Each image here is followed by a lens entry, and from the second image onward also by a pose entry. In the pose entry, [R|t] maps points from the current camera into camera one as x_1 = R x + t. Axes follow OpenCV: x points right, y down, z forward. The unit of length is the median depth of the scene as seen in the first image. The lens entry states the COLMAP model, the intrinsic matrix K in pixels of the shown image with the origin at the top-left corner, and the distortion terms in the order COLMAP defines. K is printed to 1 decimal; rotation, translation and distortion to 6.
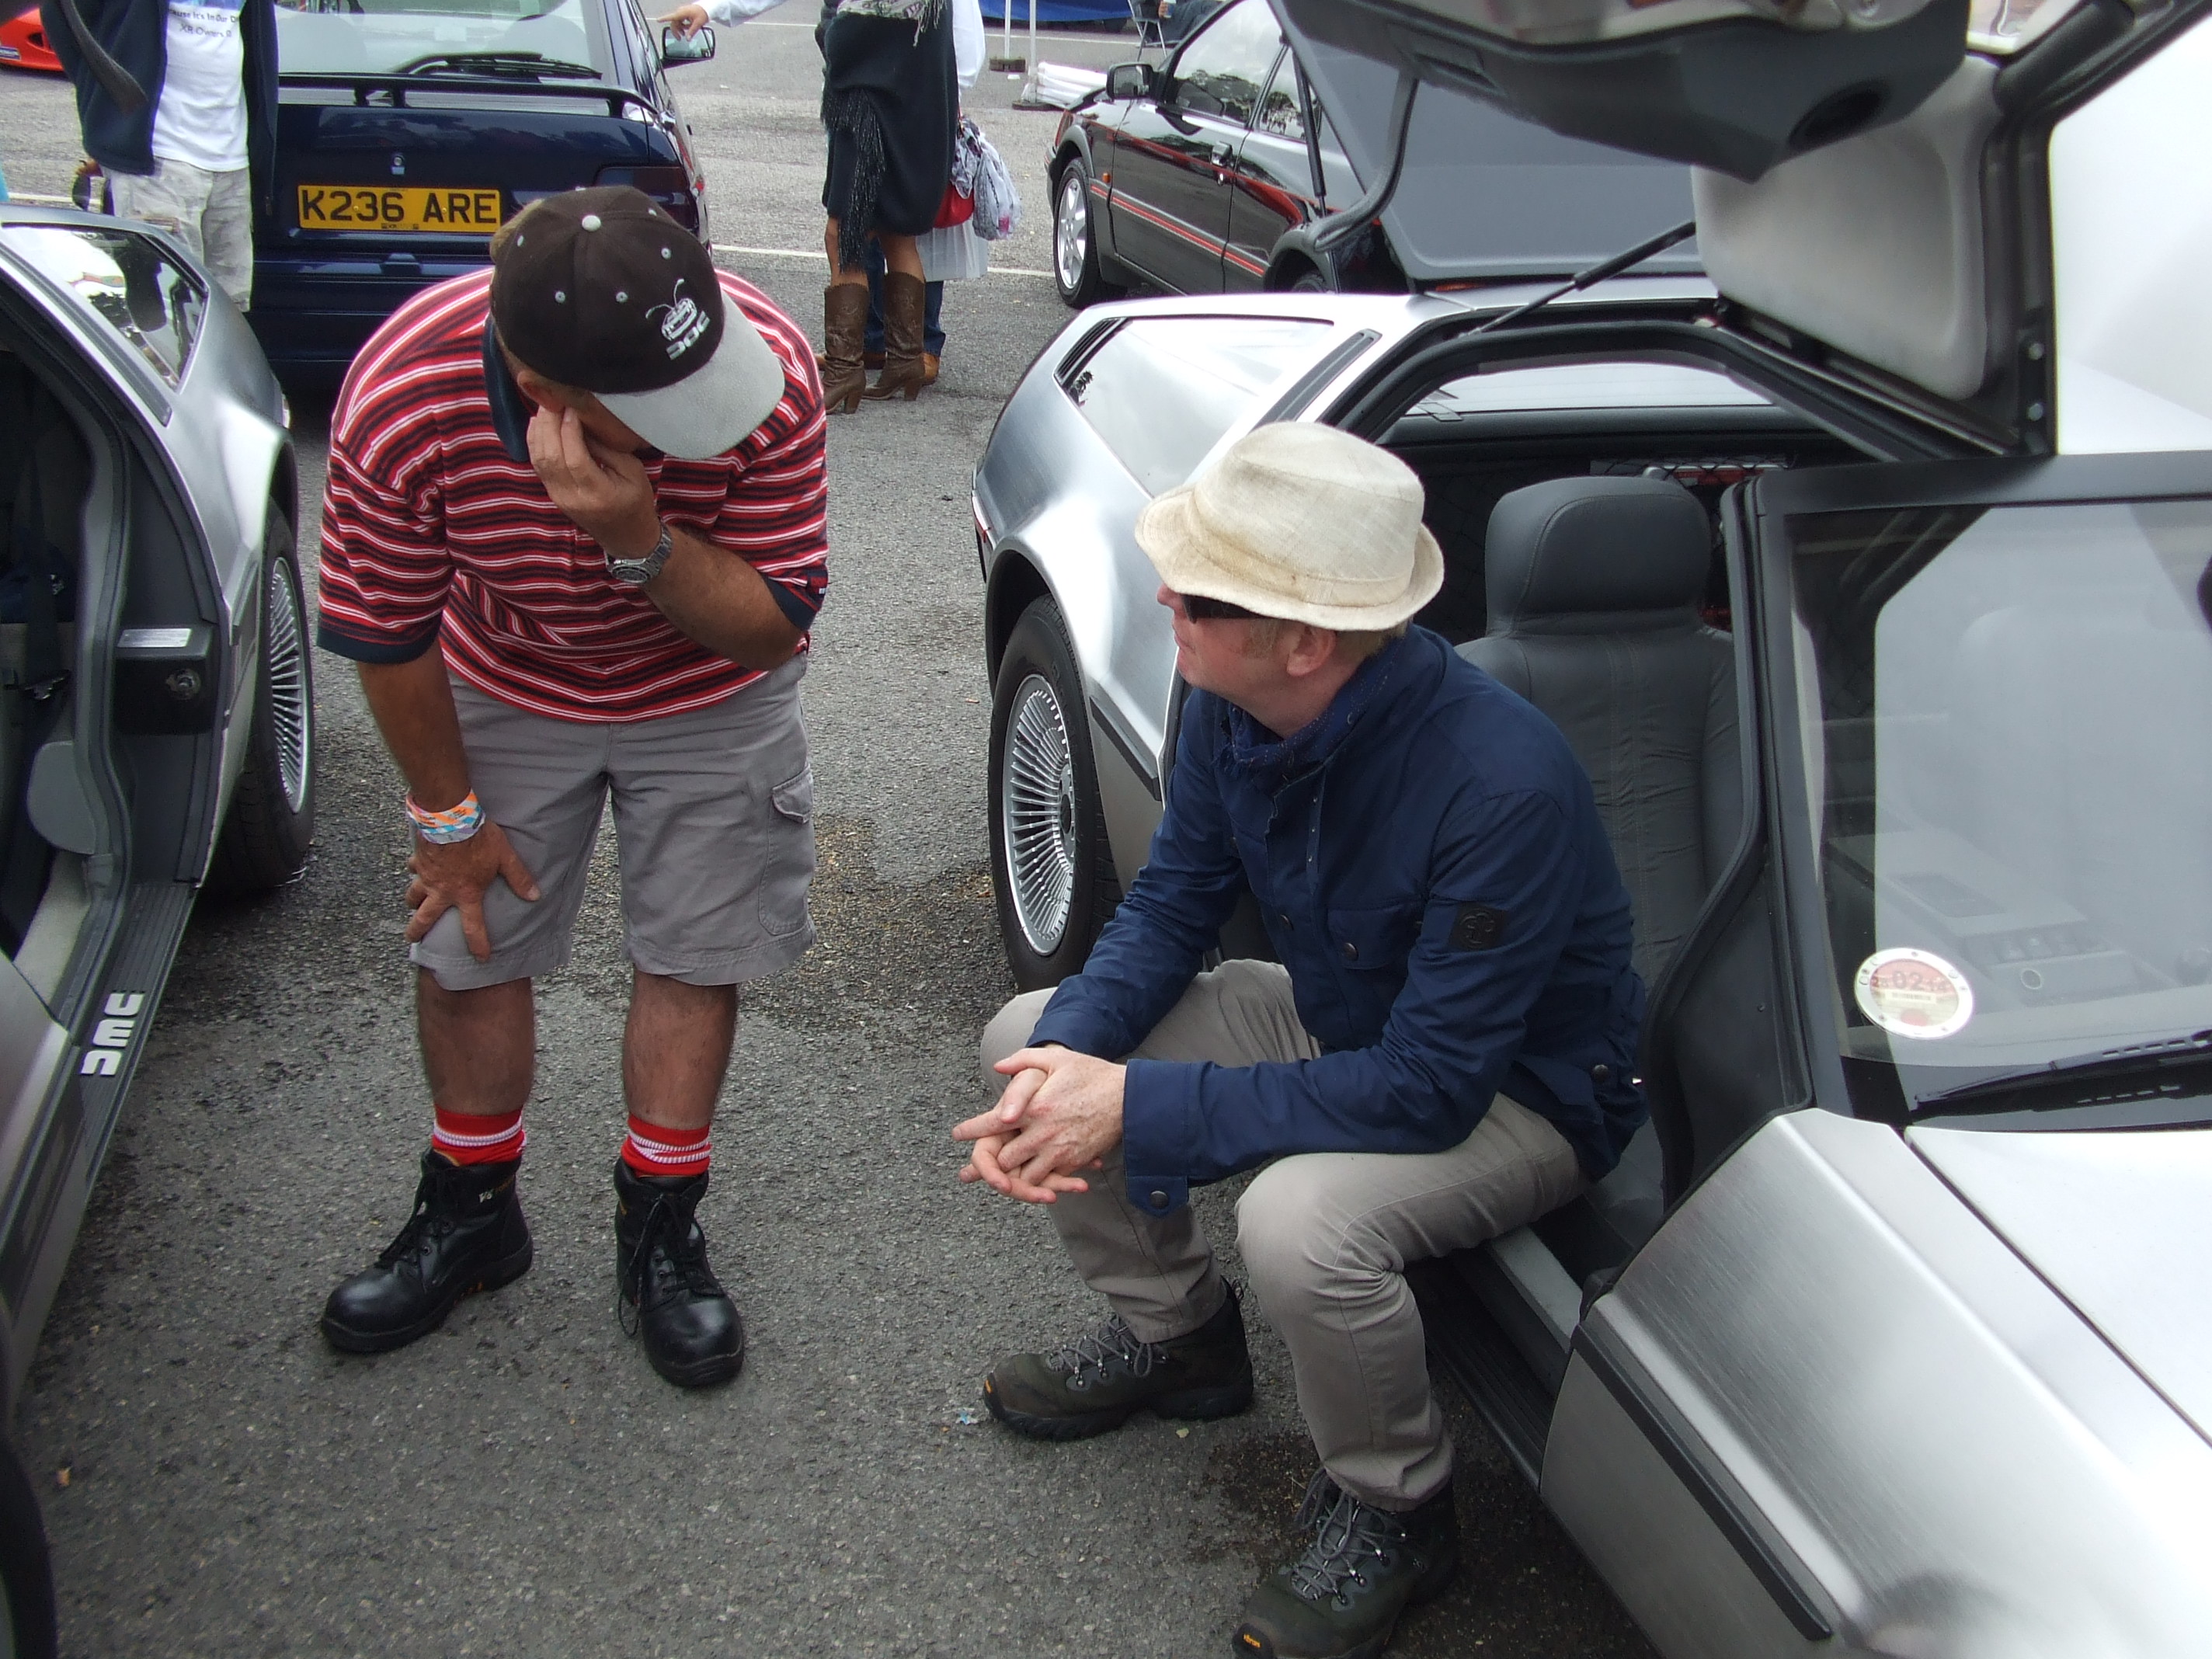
lens RADIAL K [[2532.2, 0, 1075.0], [0, 2532.2, 808.4], [0, 0, 1]] dist [-0.087218, 0.088453]
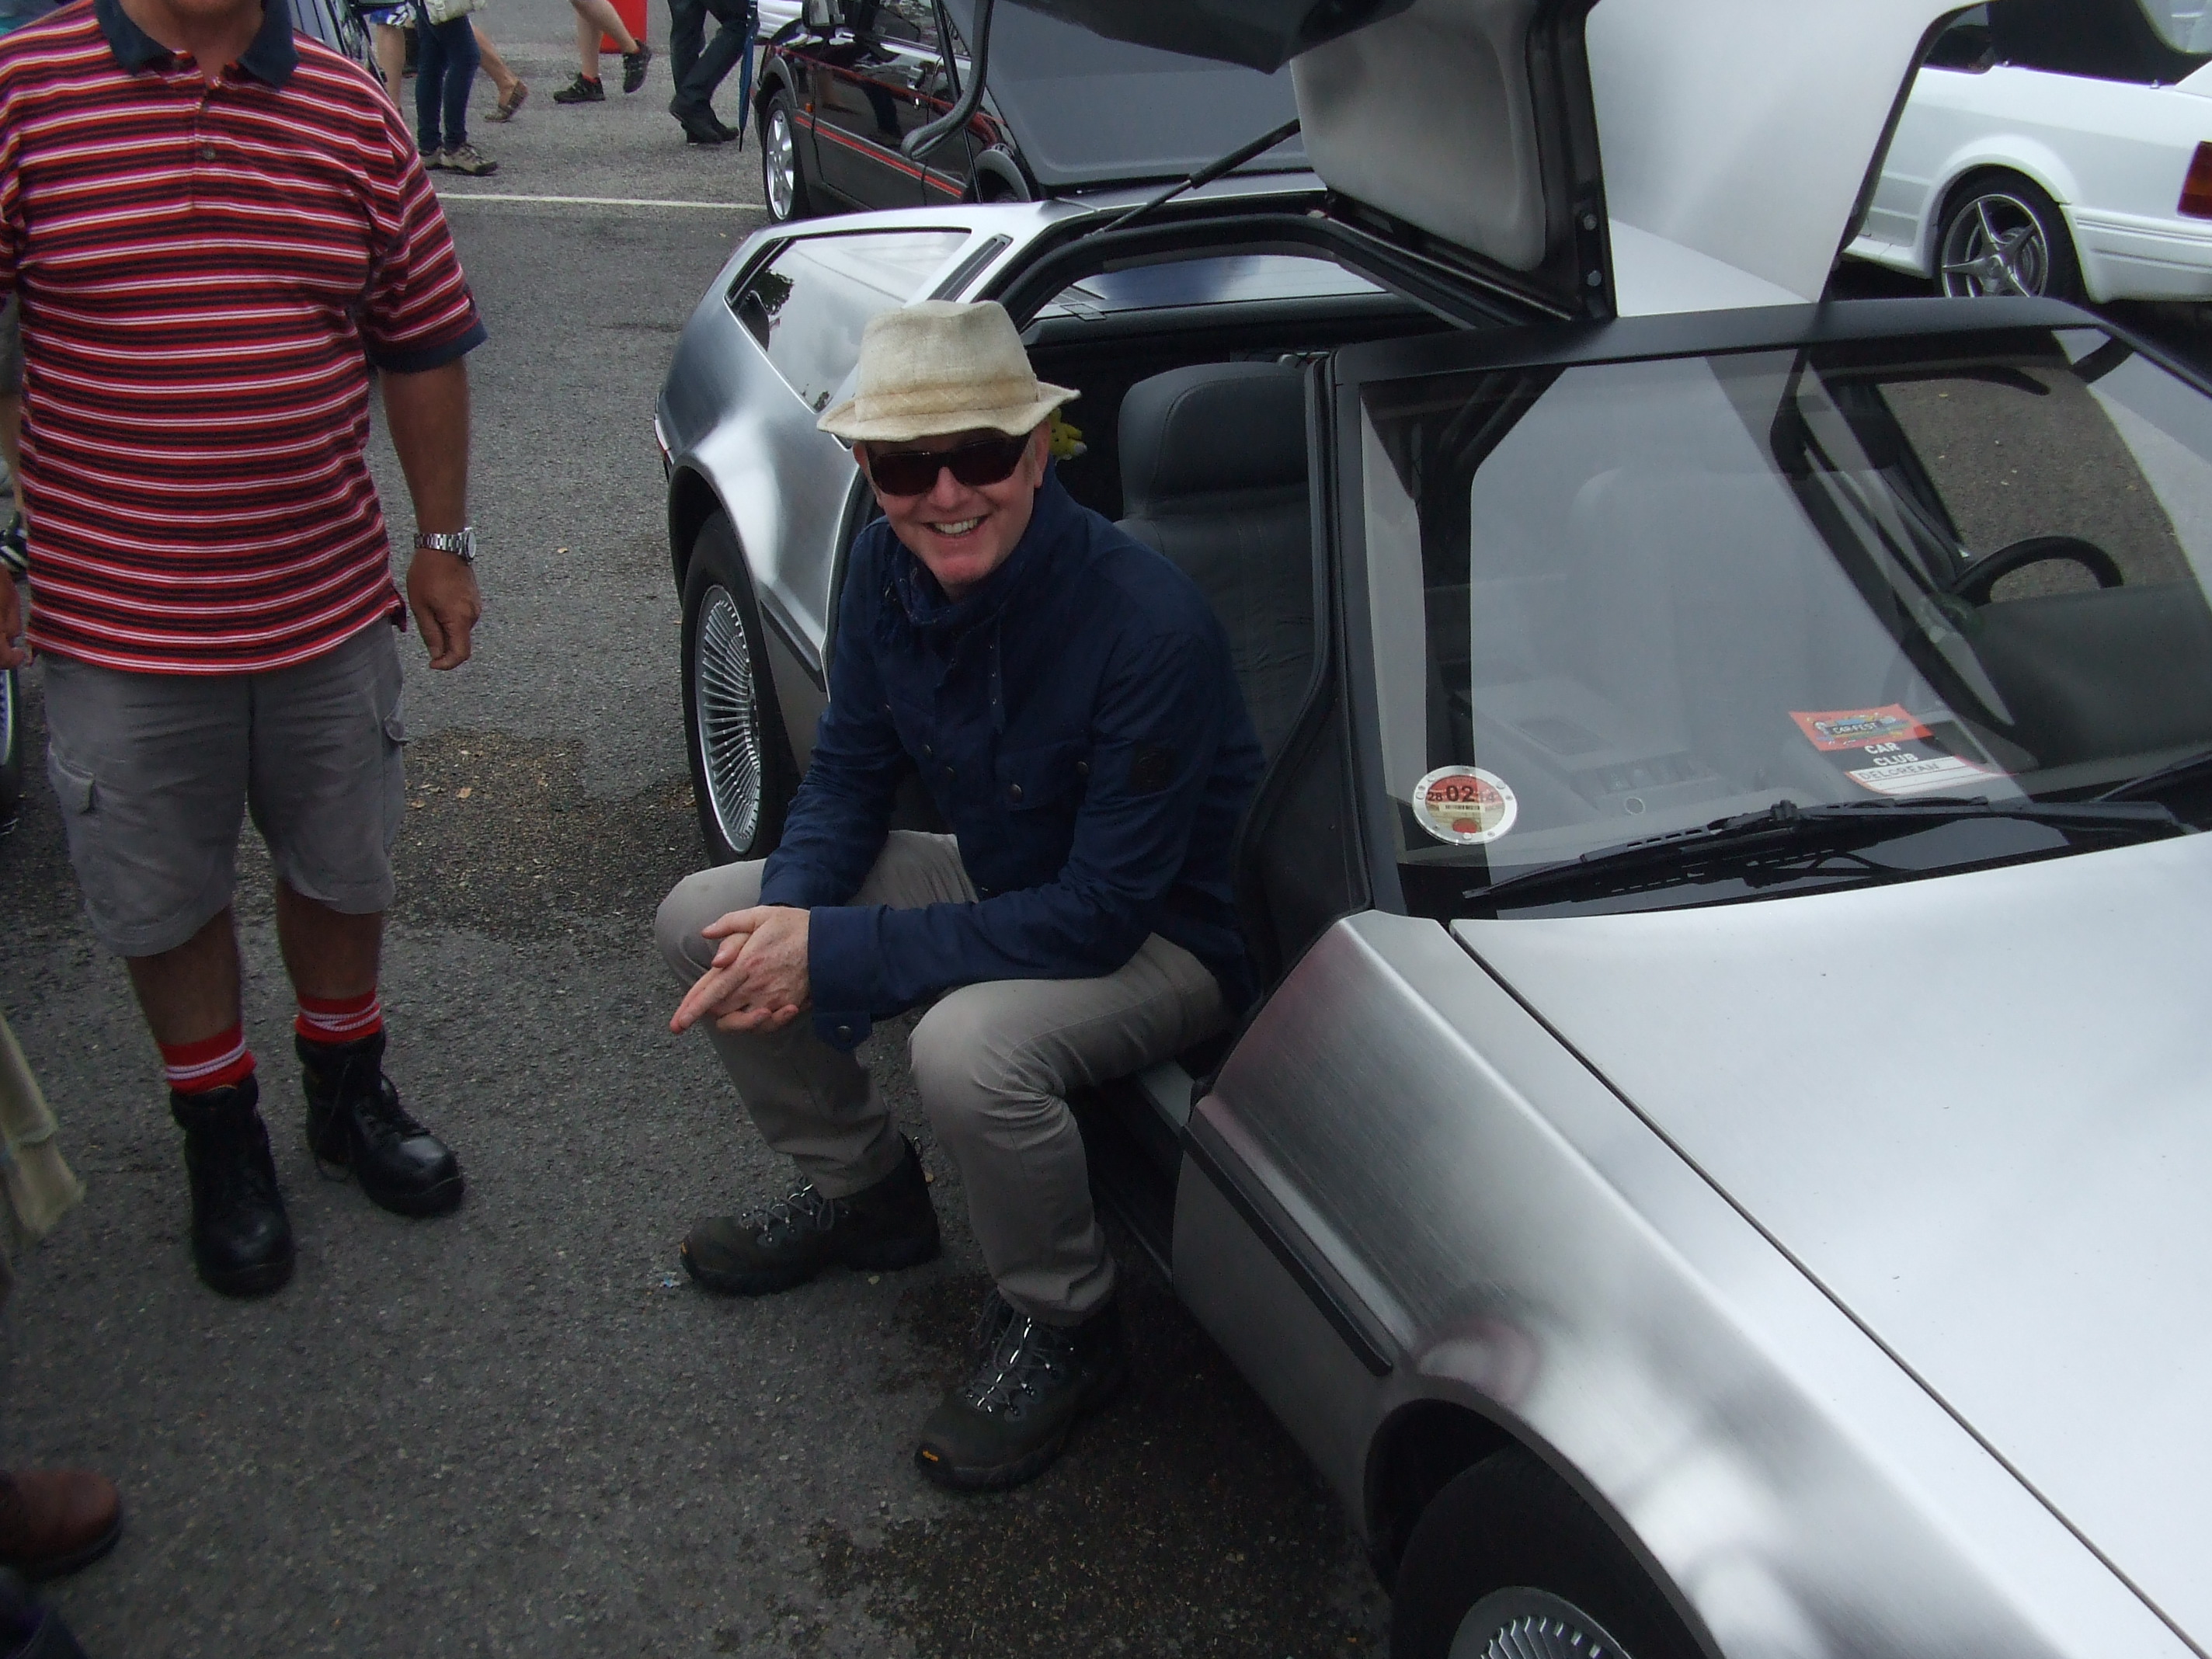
lens RADIAL K [[2554.0, 0, 1106.0], [0, 2554.0, 829.5], [0, 0, 1]] dist [-0.090052, 0.110447]
pose [[0.993969, -0.061876, 0.090540, 0.053890], [0.059007, 0.997677, 0.034027, 0.026667], [-0.092435, -0.028479, 0.995311, -0.073671]]
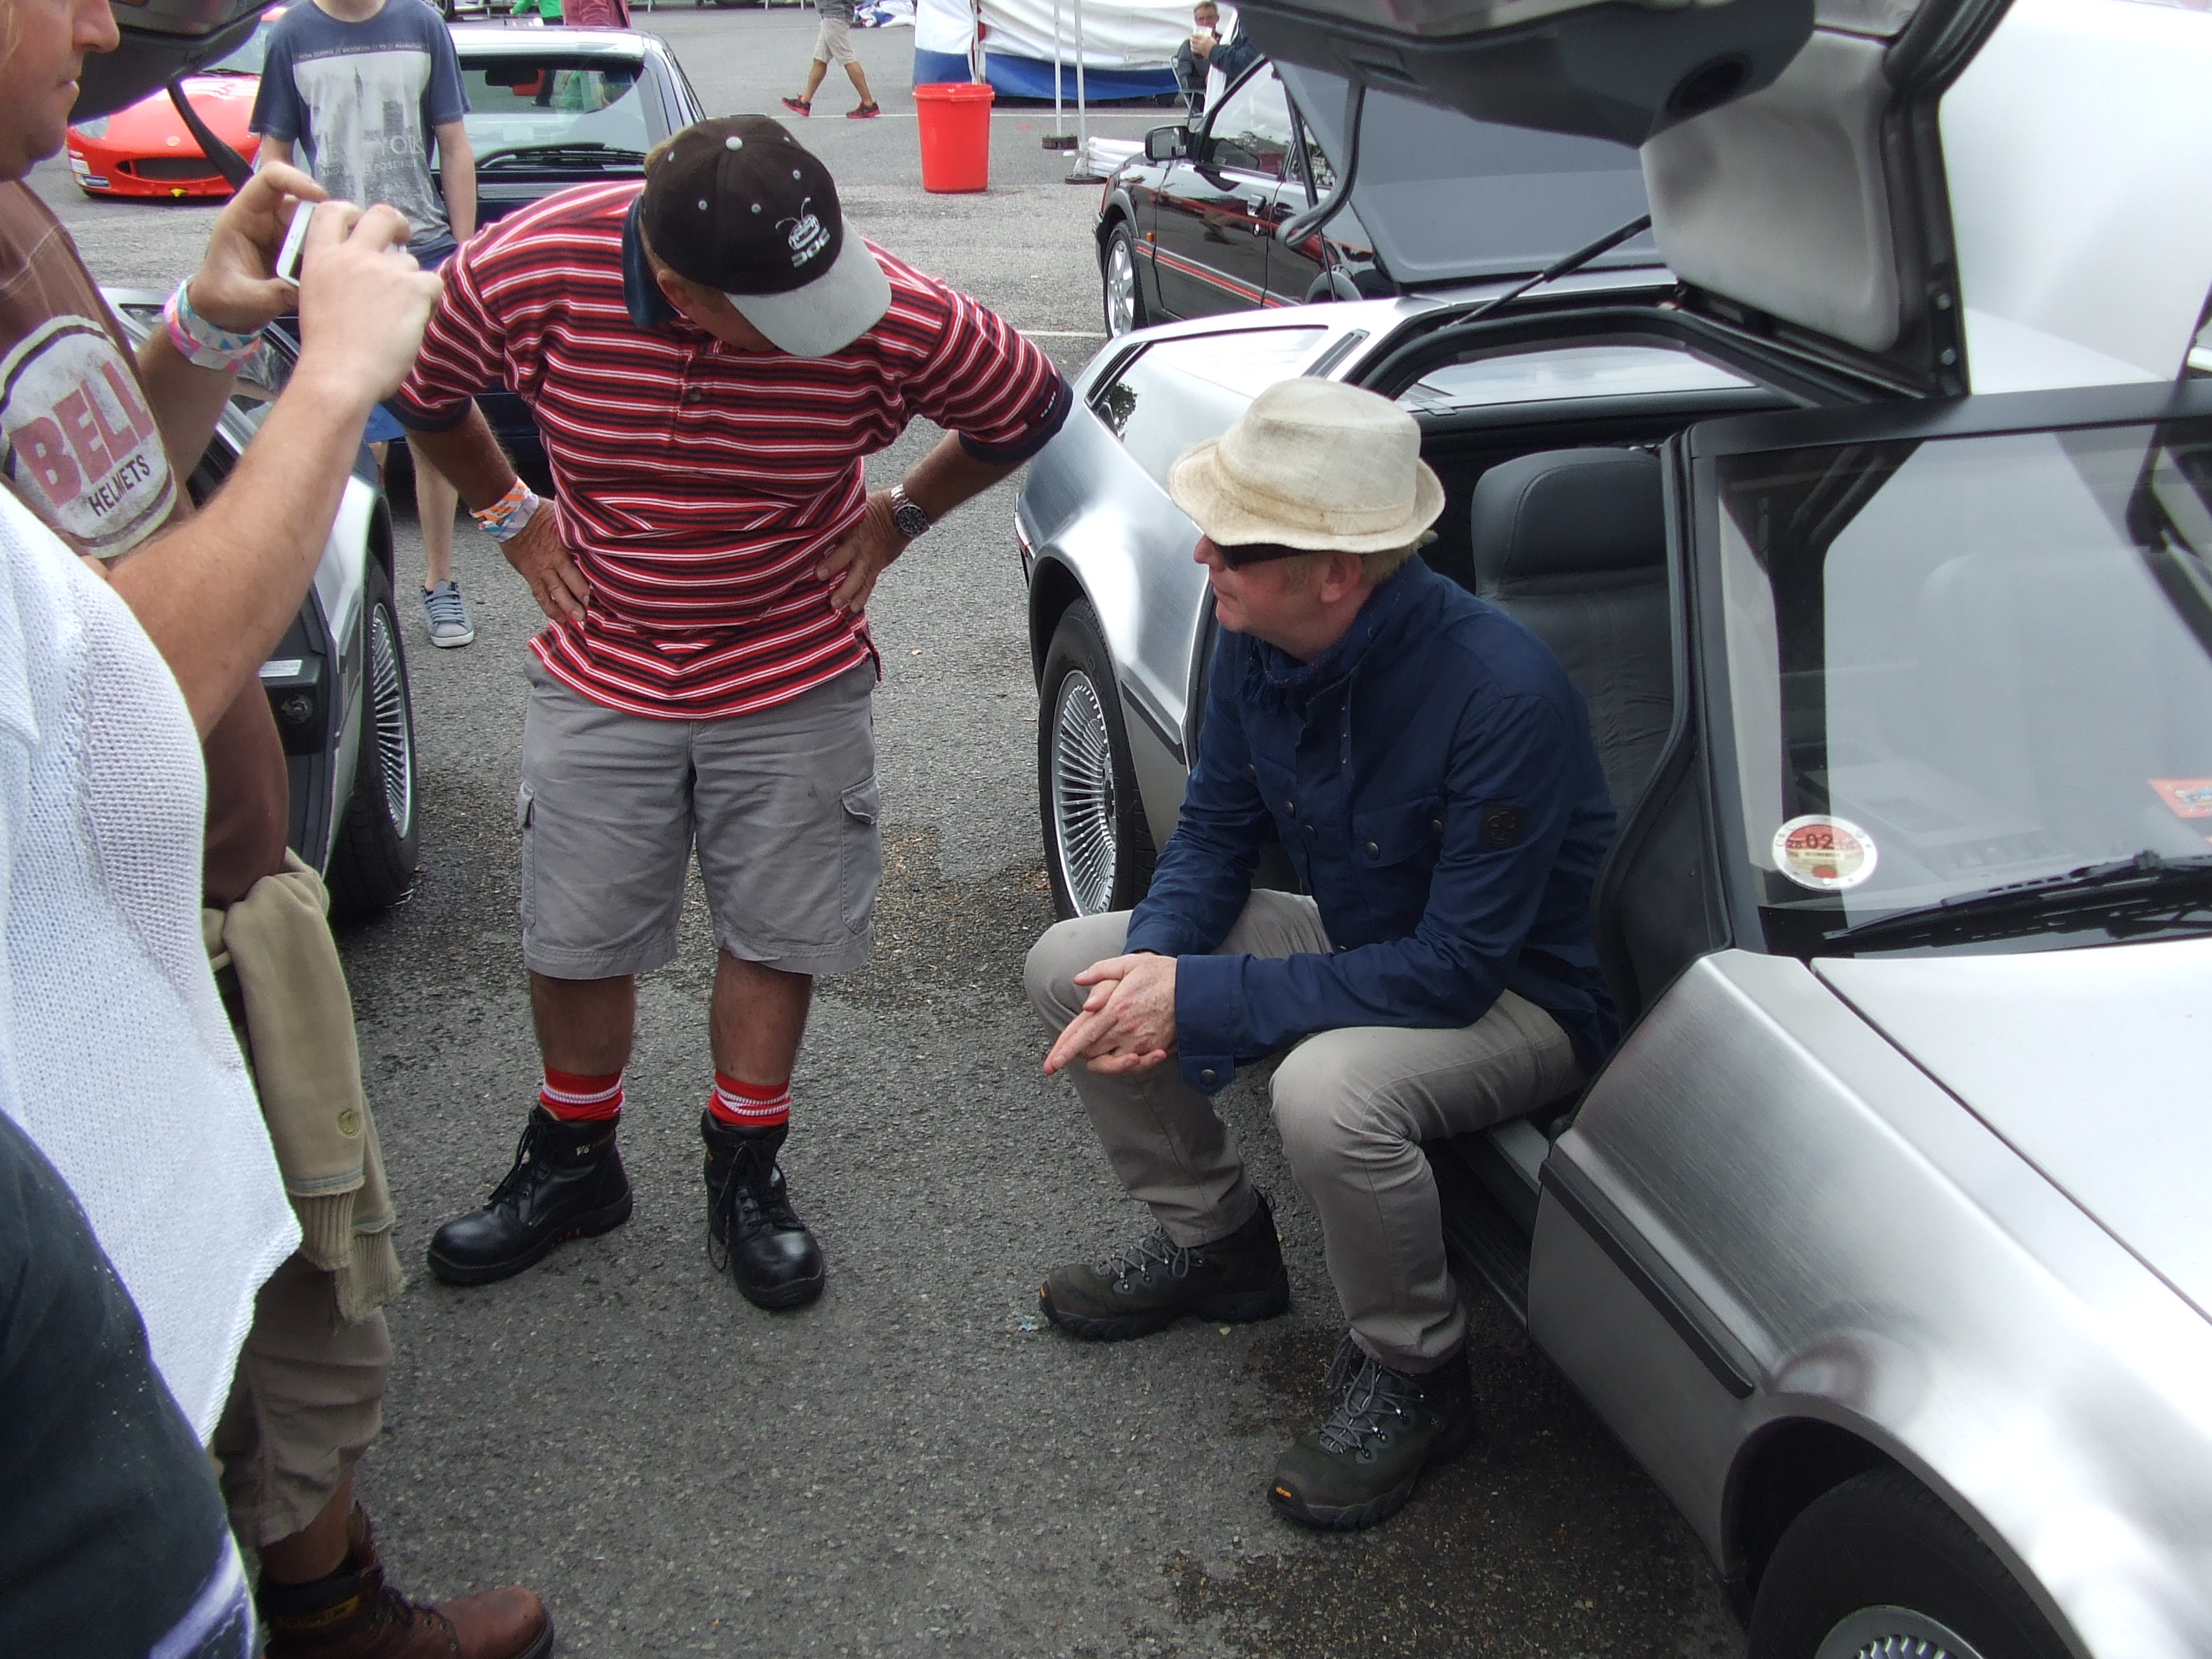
lens RADIAL K [[2562.3, 0, 1074.5], [0, 2562.3, 824.5], [0, 0, 1]] dist [-0.078346, 0.035945]
pose [[0.998216, -0.044934, -0.039323, 0.030544], [0.043718, 0.998555, -0.031245, 0.059320], [0.040670, 0.029470, 0.998738, -0.114932]]
